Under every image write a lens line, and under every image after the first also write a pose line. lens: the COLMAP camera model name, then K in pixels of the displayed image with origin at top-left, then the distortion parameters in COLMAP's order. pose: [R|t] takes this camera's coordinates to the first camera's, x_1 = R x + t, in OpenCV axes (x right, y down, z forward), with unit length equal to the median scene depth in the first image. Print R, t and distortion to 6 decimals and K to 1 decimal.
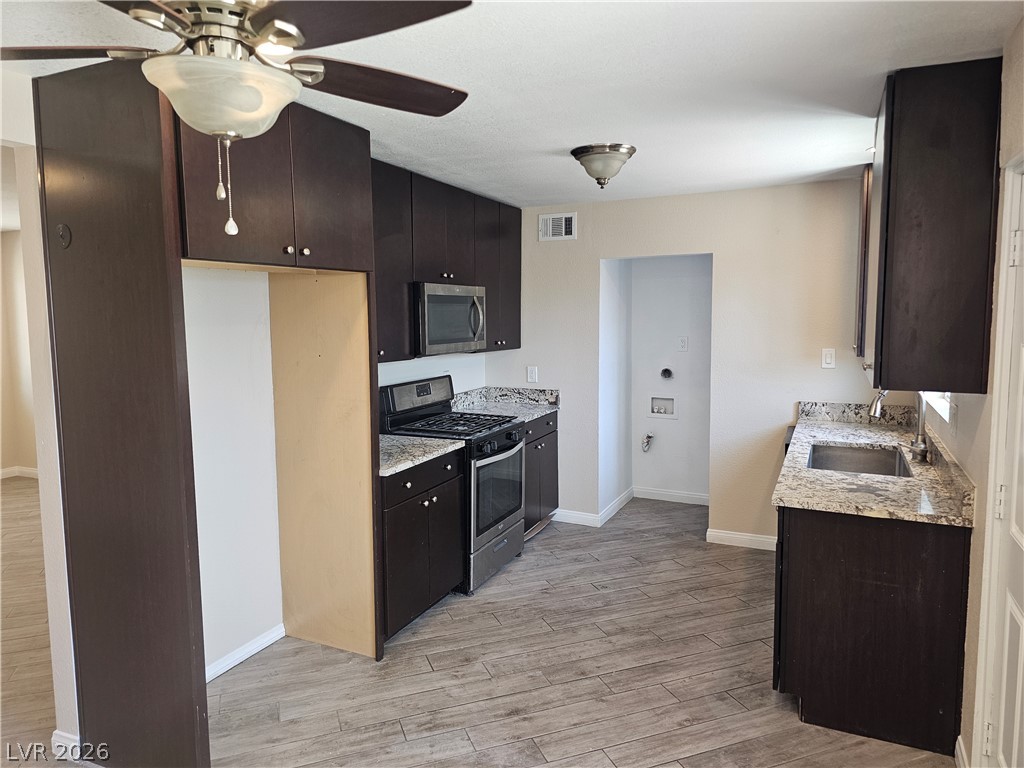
lens RADIAL K [[686.1, 0, 503.9], [0, 686.1, 368.8], [0, 0, 1]] dist [0.064555, -0.054252]
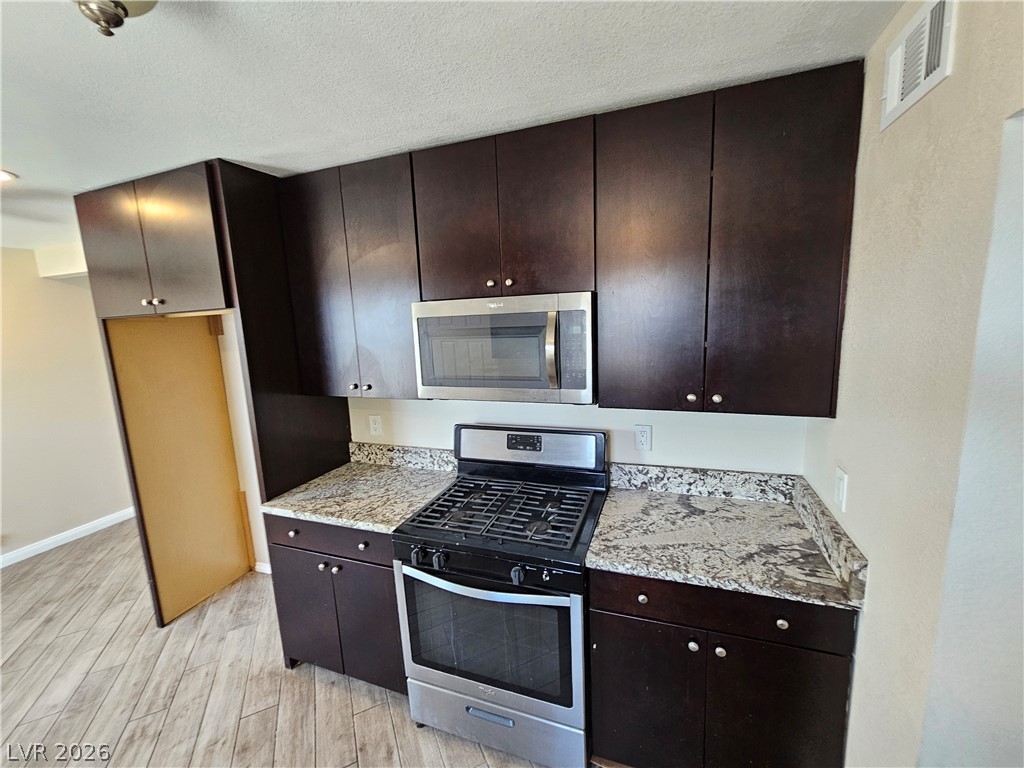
lens RADIAL K [[423.7, 0, 519.5], [0, 423.7, 386.9], [0, 0, 1]] dist [0.007644, 0.000269]
pose [[0.077409, 0.173654, -0.981760, 0.354849], [-0.039665, 0.984471, 0.171007, -0.117374], [0.996210, 0.025704, 0.083095, 1.071061]]
